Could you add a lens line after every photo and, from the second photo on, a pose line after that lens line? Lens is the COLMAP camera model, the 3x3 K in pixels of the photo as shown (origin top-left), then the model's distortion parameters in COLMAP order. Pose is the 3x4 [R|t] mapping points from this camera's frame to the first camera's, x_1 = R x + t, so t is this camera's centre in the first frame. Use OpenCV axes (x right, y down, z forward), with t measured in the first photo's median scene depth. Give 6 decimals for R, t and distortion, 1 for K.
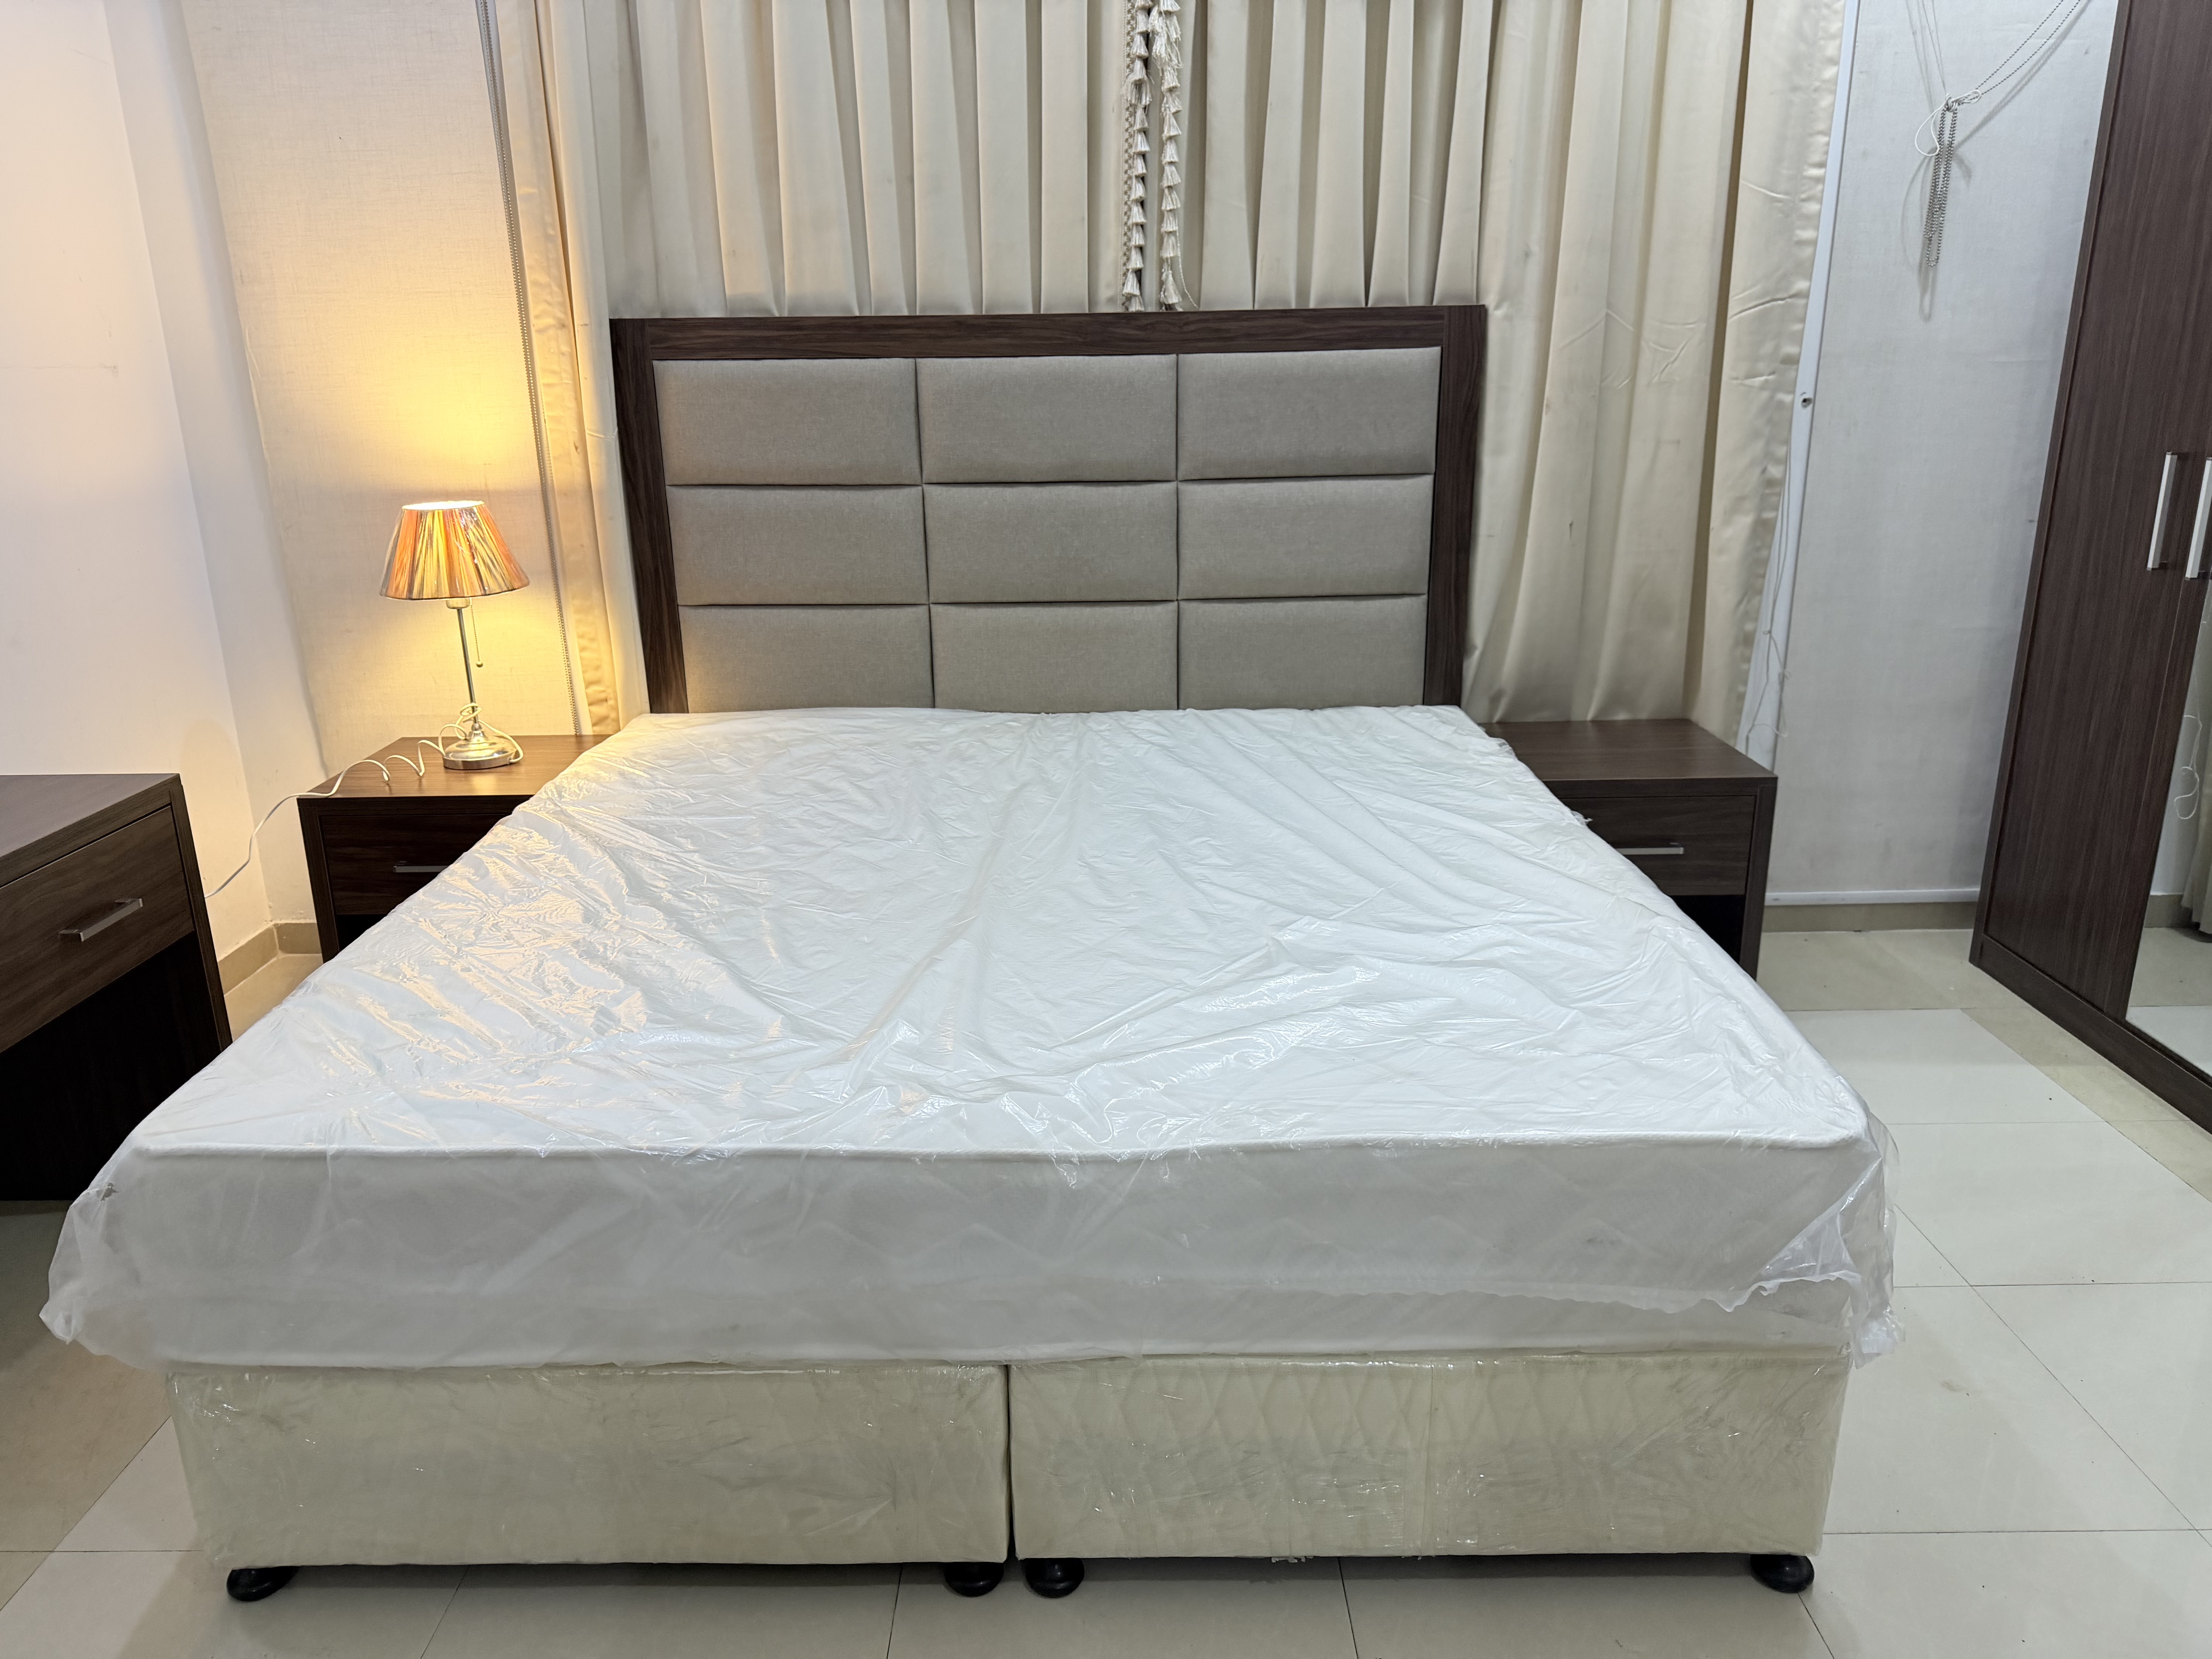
lens RADIAL K [[1569.4, 0, 1107.8], [0, 1569.4, 843.1], [0, 0, 1]] dist [0.028802, -0.041221]
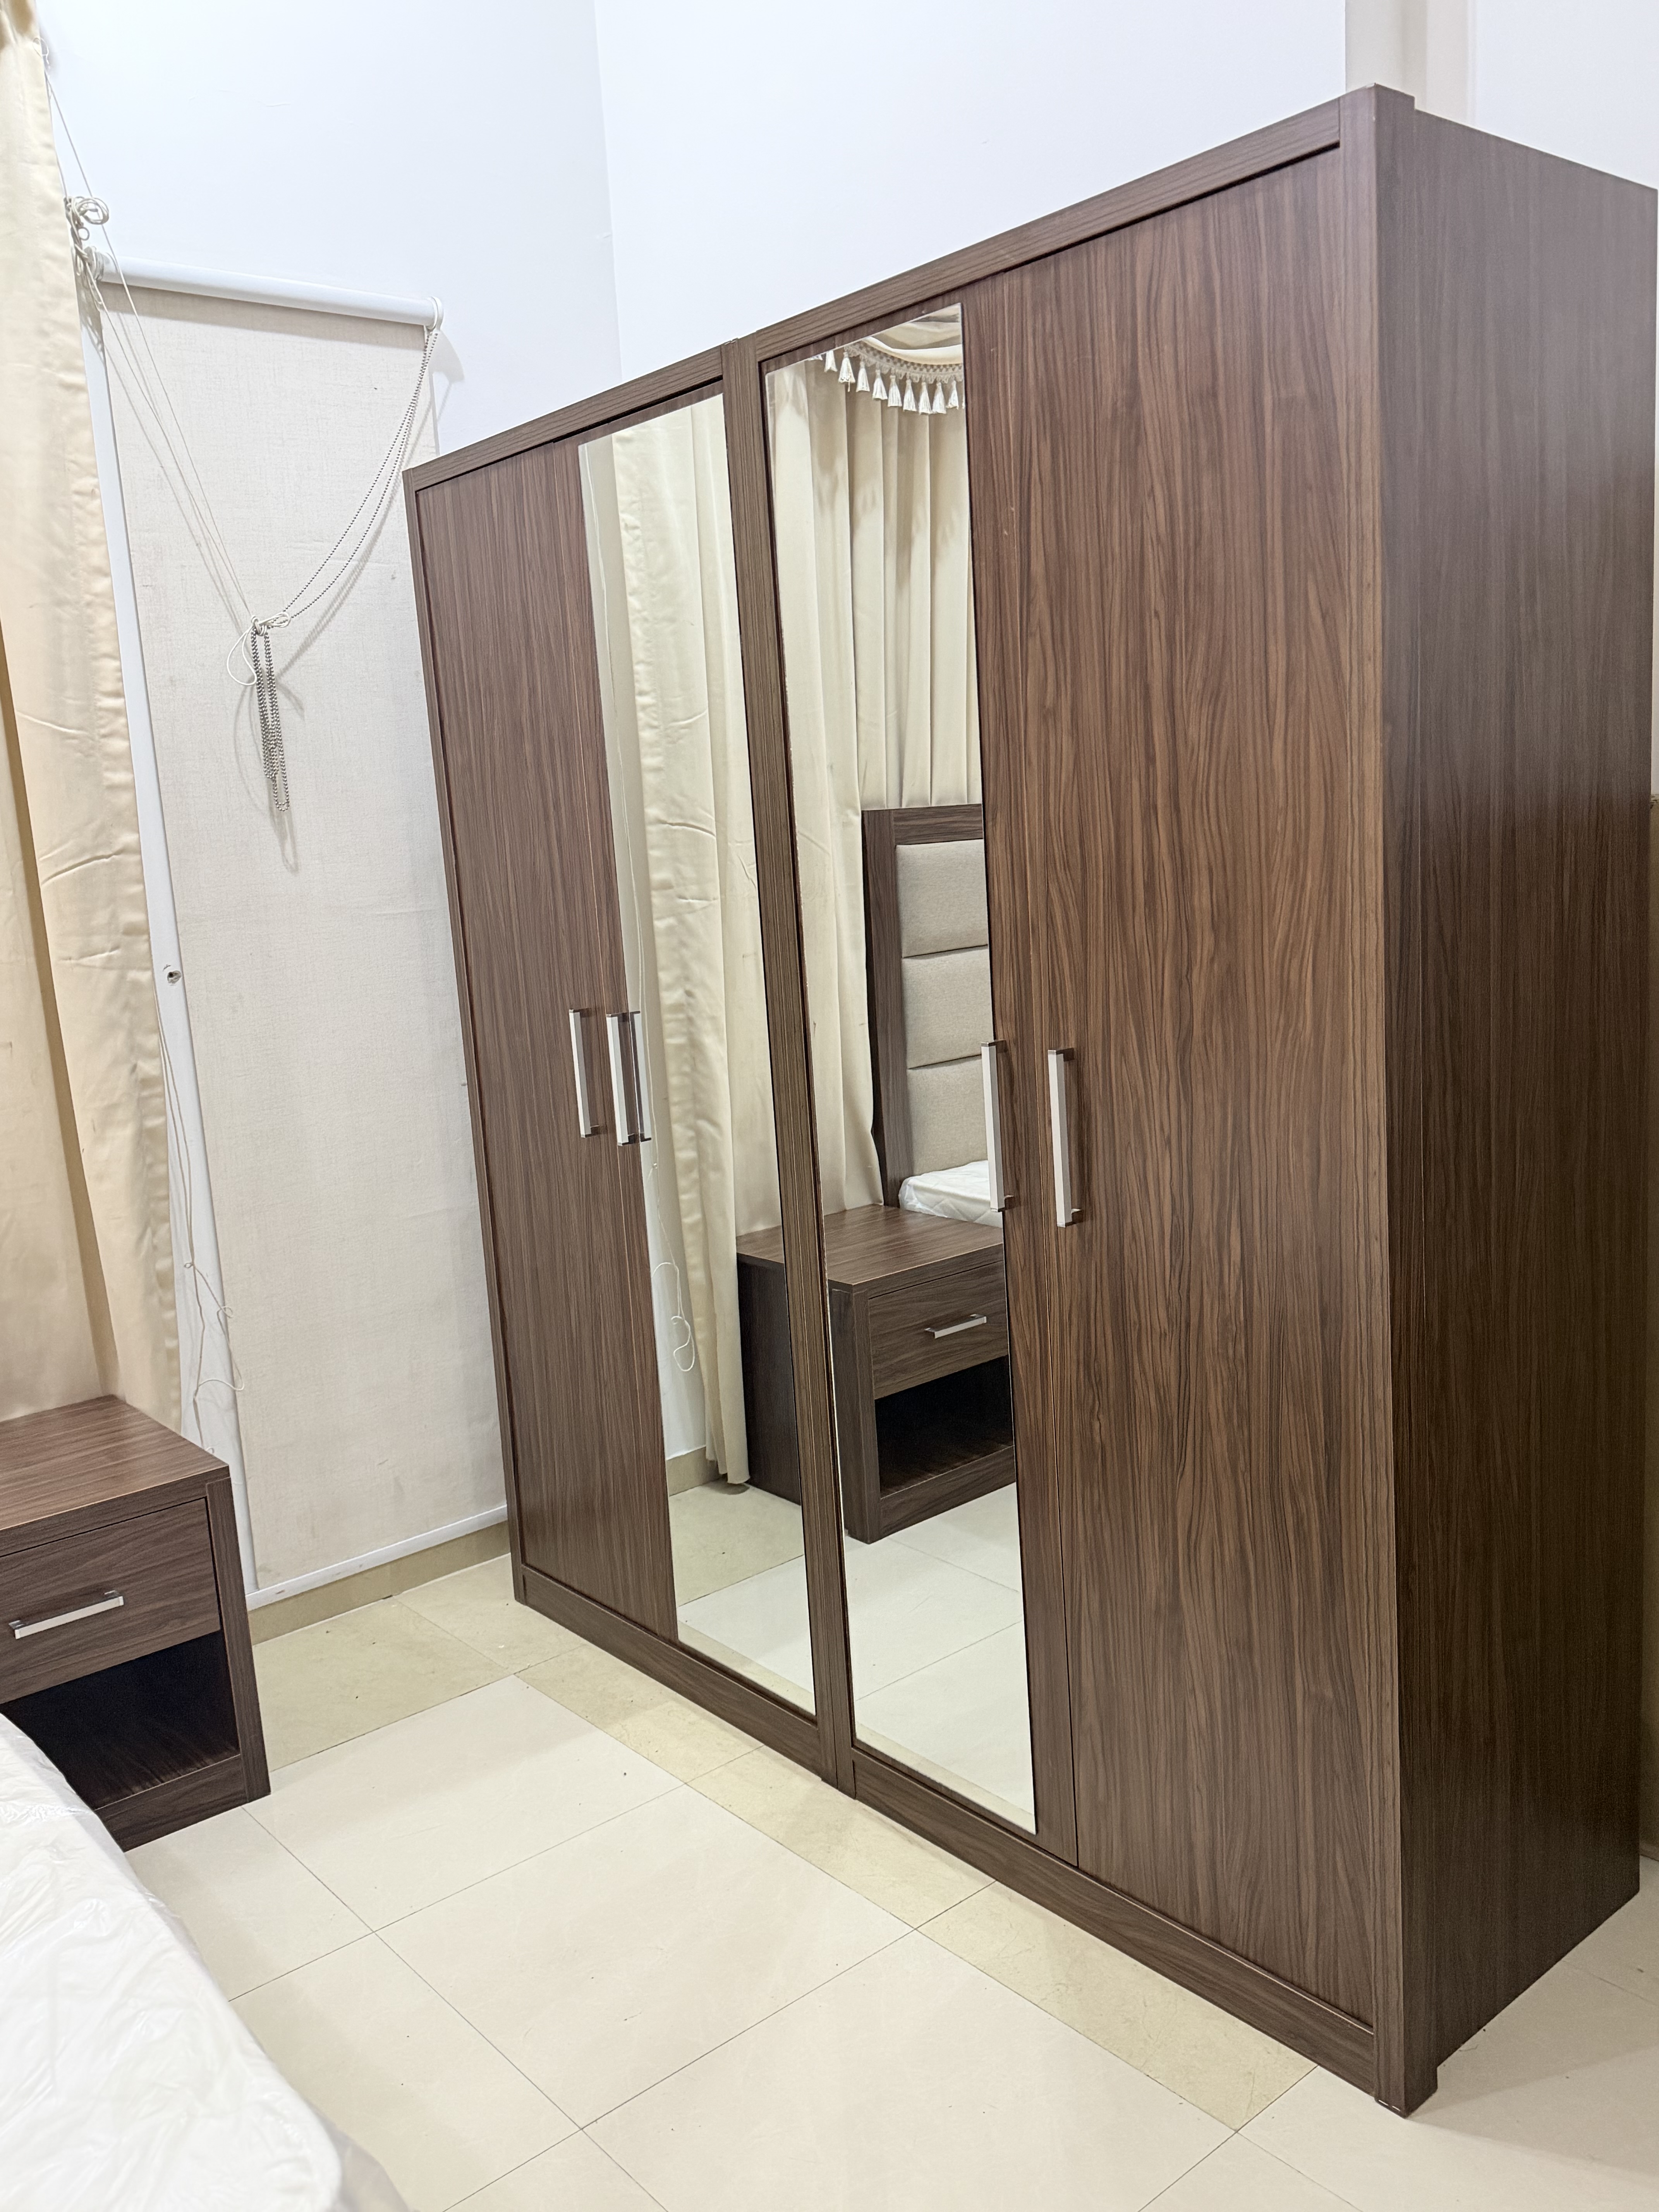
lens RADIAL K [[1781.7, 0, 818.9], [0, 1781.7, 1113.8], [0, 0, 1]] dist [0.141836, -0.273884]
pose [[0.767294, -0.137259, 0.626434, 0.115829], [0.239475, 0.967490, -0.081335, -0.062501], [-0.594905, 0.212423, 0.775219, 0.118331]]
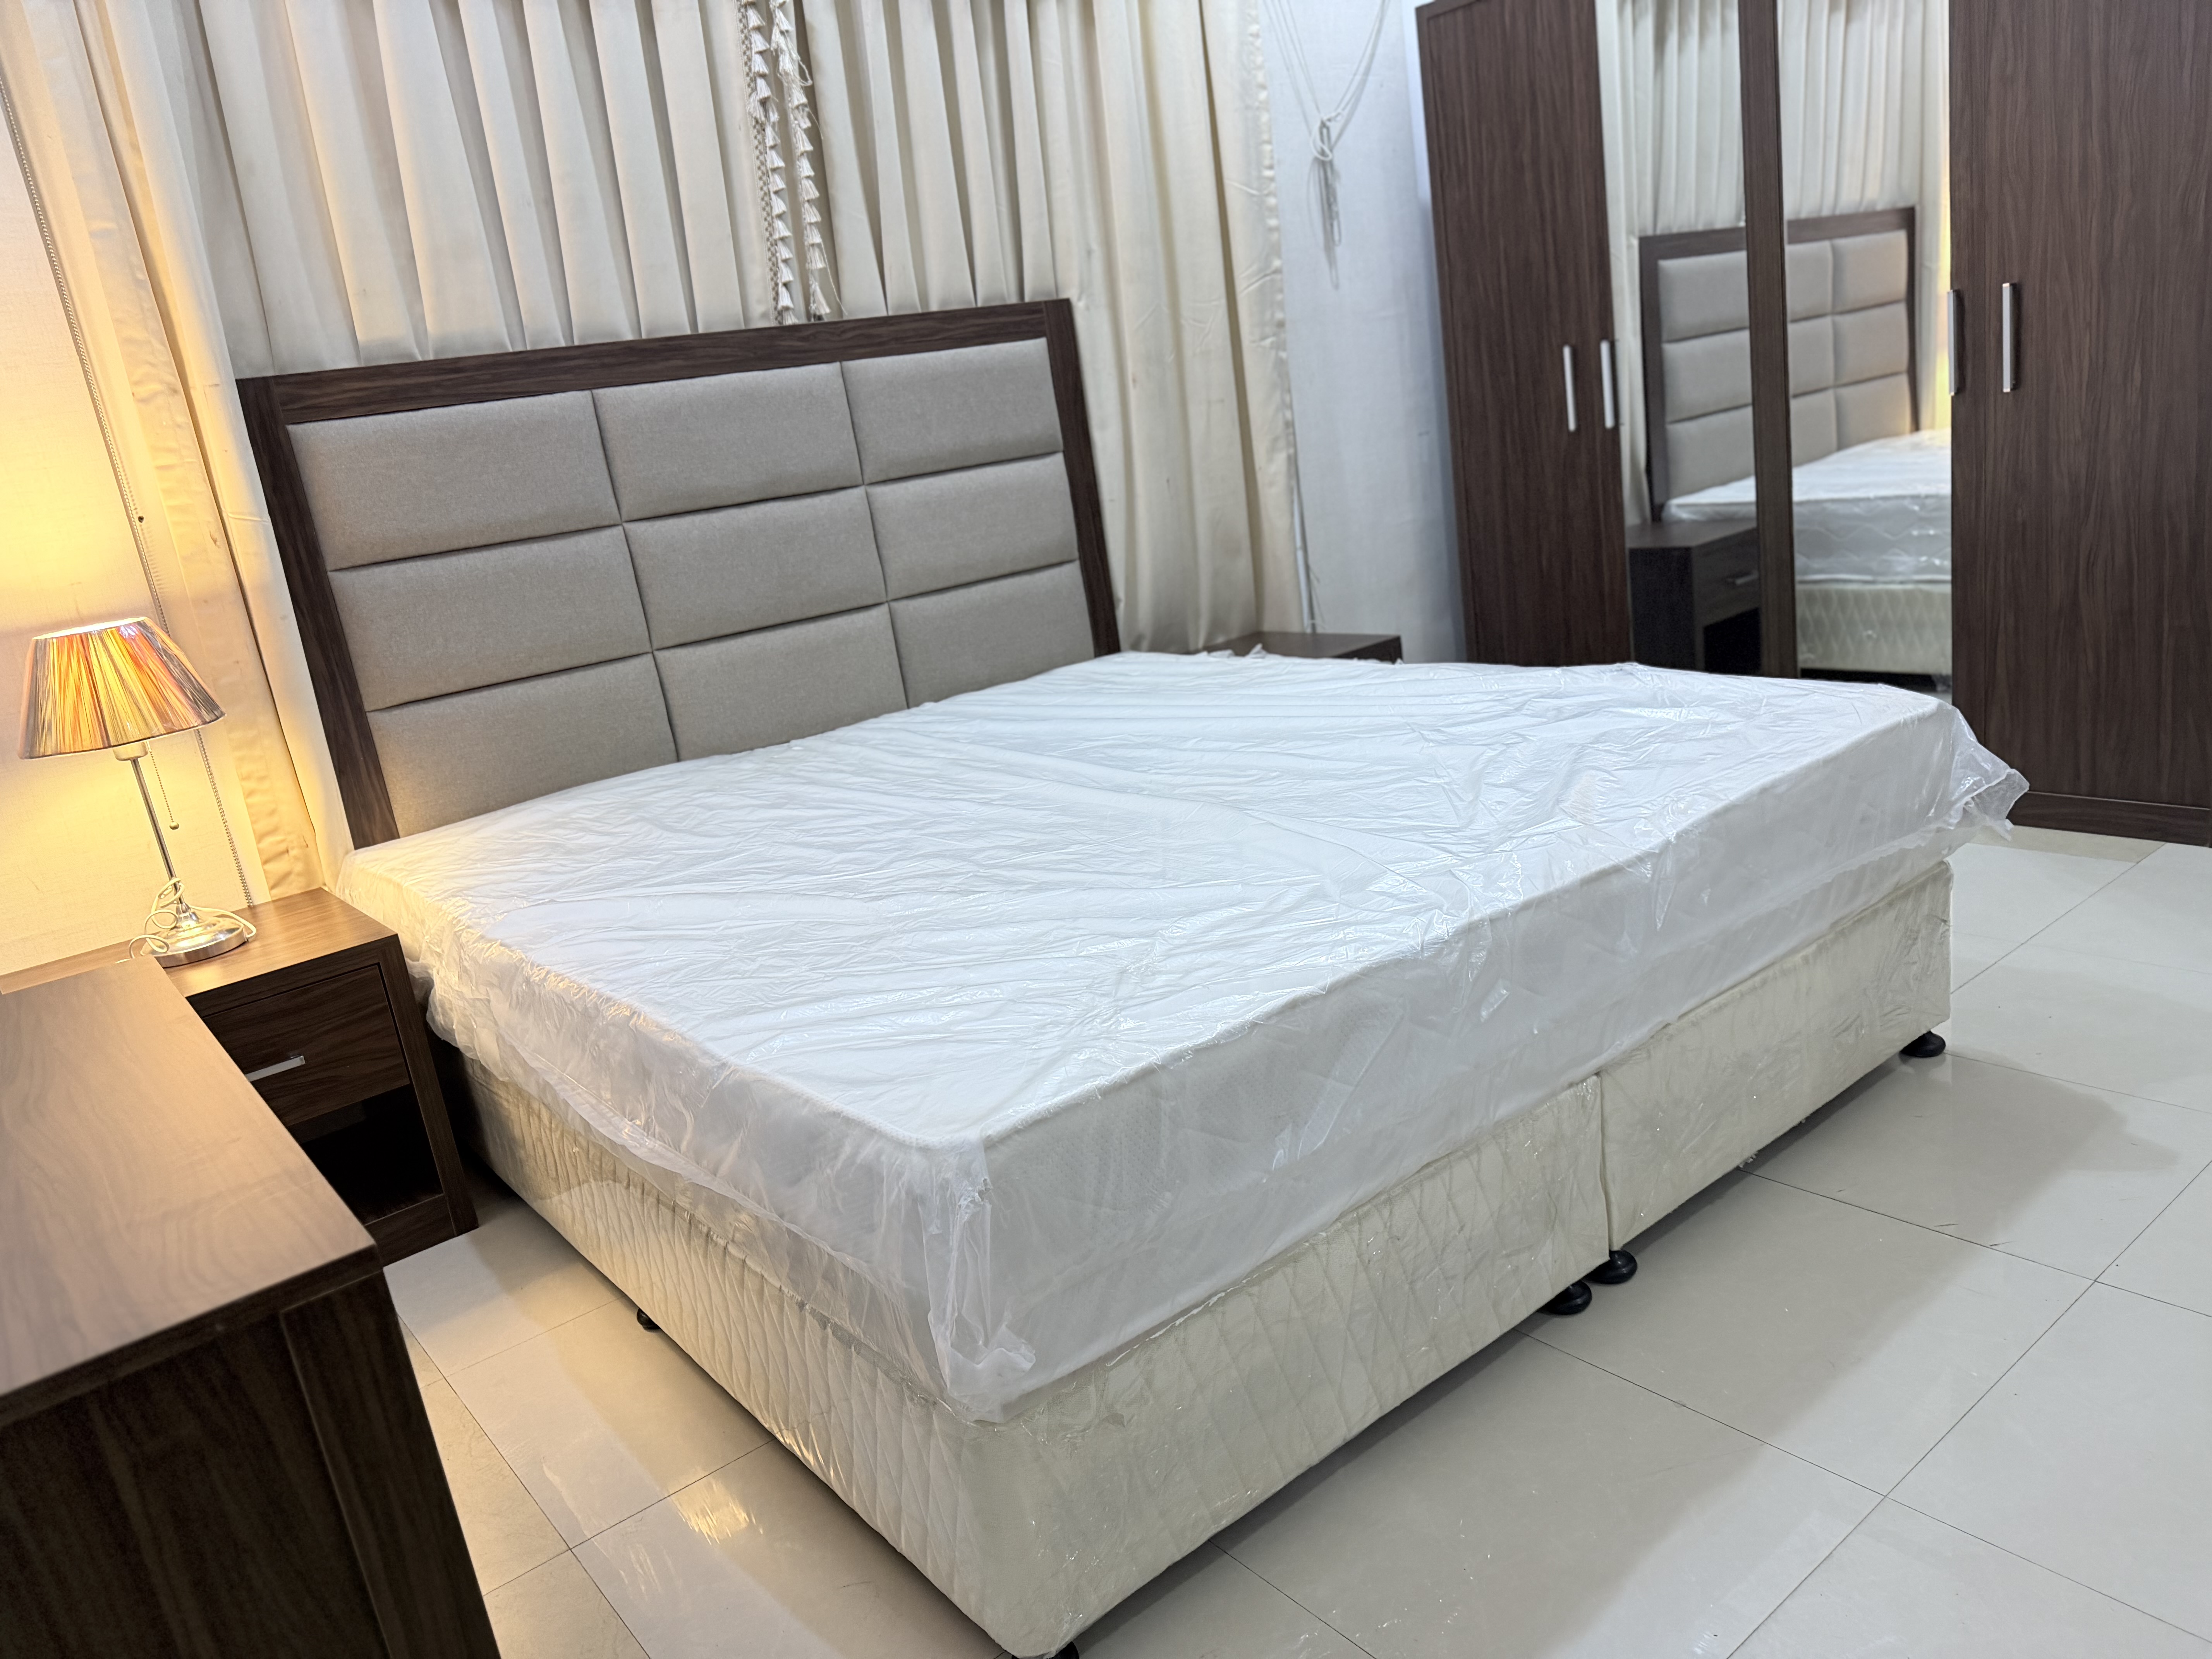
lens RADIAL K [[1569.4, 0, 1107.8], [0, 1569.4, 843.1], [0, 0, 1]] dist [0.028802, -0.041221]
pose [[0.779743, -0.260692, 0.569245, -0.482814], [0.309752, 0.950752, 0.011114, 0.027615], [-0.544109, 0.167659, 0.822093, 0.119609]]
